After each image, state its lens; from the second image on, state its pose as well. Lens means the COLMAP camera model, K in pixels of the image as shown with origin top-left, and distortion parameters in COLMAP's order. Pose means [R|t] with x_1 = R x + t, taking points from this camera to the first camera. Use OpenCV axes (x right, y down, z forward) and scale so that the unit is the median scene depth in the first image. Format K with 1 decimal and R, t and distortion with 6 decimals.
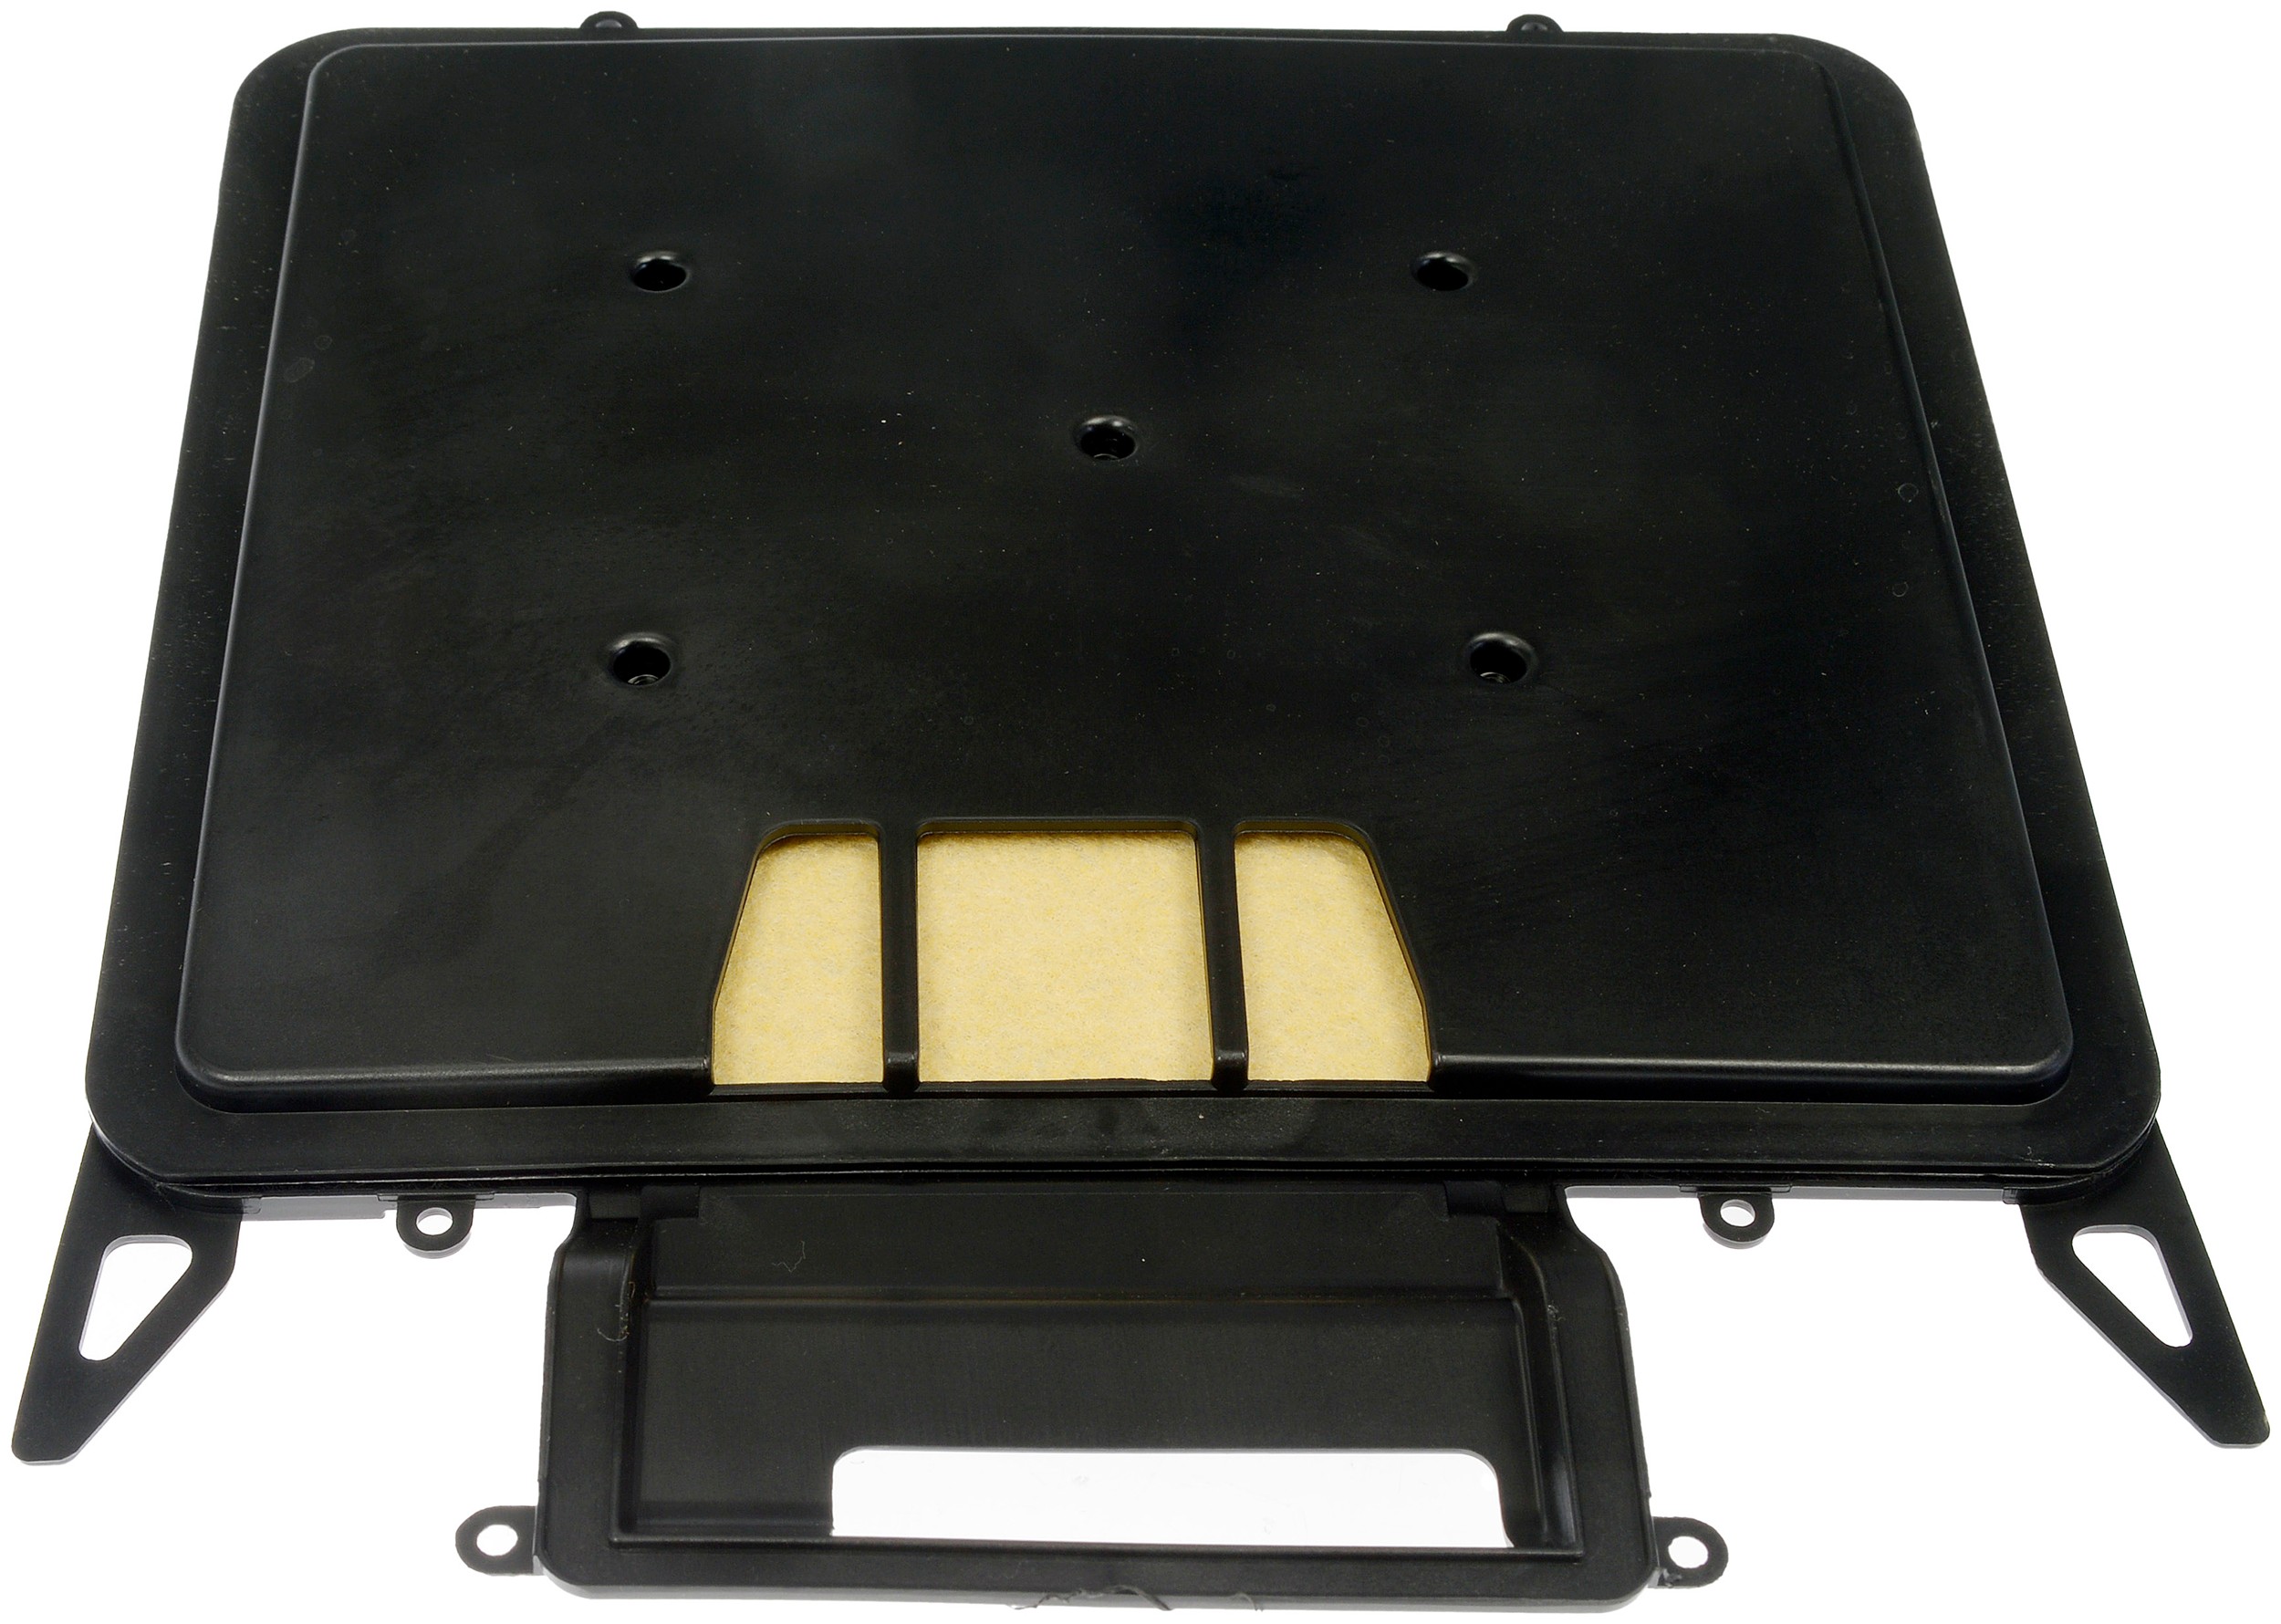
lens RADIAL K [[3404.1, 0, 1122.6], [0, 3404.1, 808.9], [0, 0, 1]] dist [-0.025016, 0.000000]
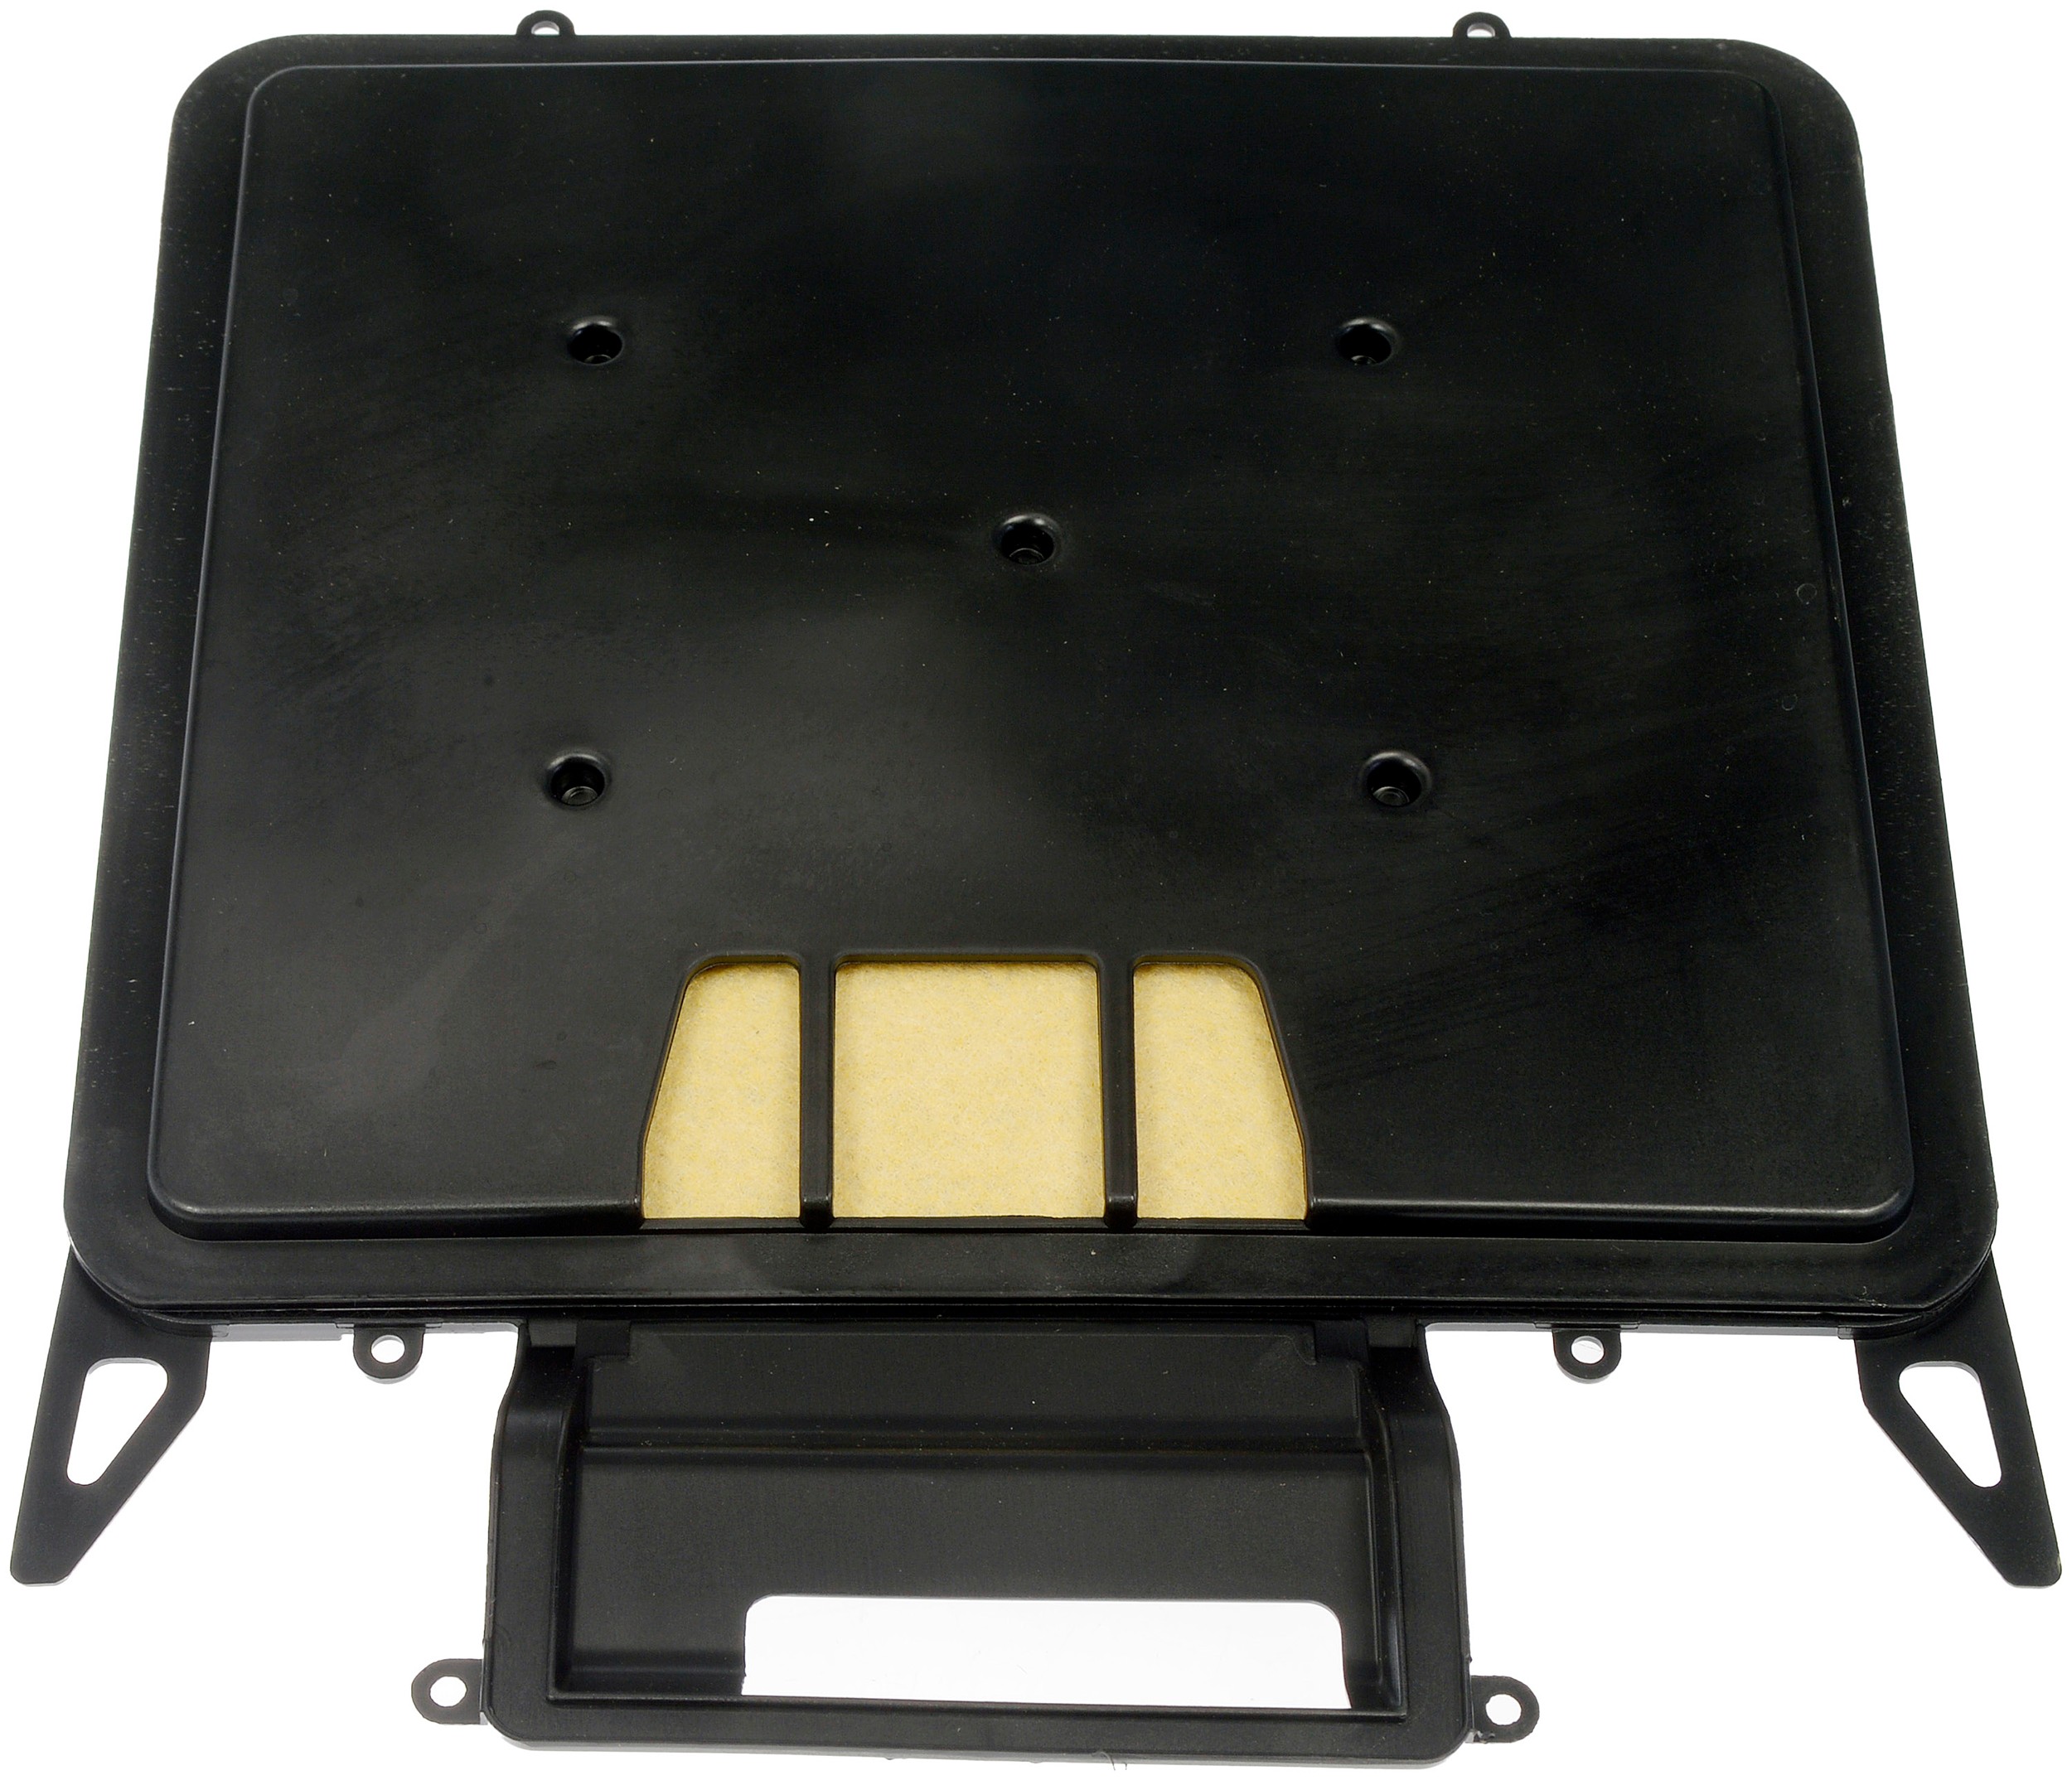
lens RADIAL K [[3721.6, 0, 1048.3], [0, 3721.6, 892.4], [0, 0, 1]] dist [-0.001428, 0.000000]
pose [[0.999767, 0.011488, -0.018279, 0.028905], [-0.009541, 0.994613, 0.103214, -0.144693], [0.019366, -0.103016, 0.994491, -0.164453]]
